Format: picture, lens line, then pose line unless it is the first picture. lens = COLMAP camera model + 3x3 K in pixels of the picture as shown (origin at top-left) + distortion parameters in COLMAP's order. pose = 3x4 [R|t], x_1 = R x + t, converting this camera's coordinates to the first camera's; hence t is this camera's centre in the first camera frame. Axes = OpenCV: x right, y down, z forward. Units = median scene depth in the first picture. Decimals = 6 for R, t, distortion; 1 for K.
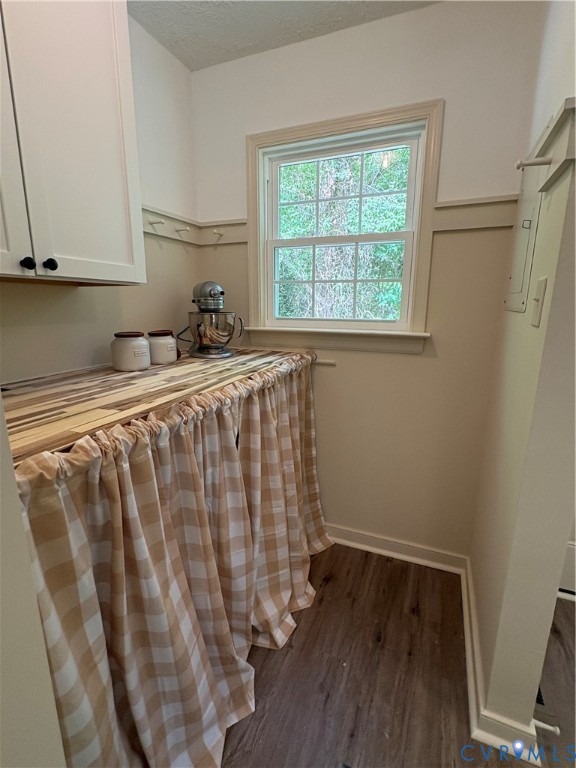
lens RADIAL K [[361.5, 0, 288.0], [0, 361.5, 384.0], [0, 0, 1]] dist [-0.001544, -0.000059]
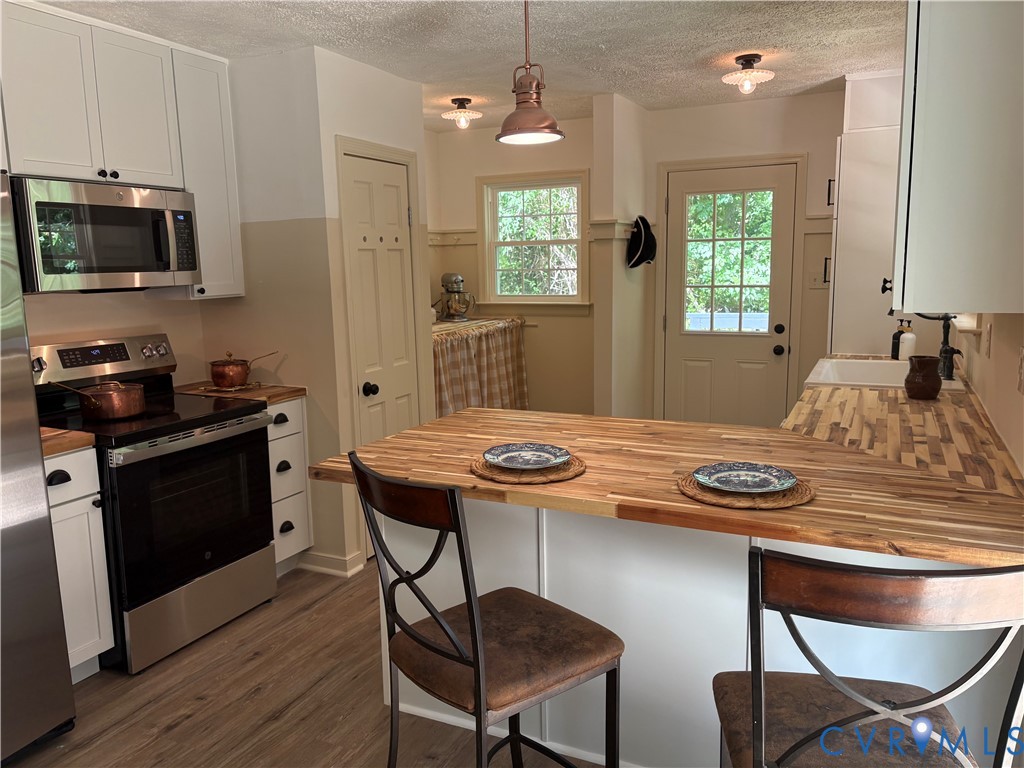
lens RADIAL K [[778.0, 0, 512.0], [0, 778.0, 384.0], [0, 0, 1]] dist [0.049864, -0.001001]
pose [[0.998182, -0.016724, -0.057901, 0.225339], [0.013450, 0.998313, -0.056488, 0.394509], [0.058748, 0.055606, 0.996723, -2.354590]]
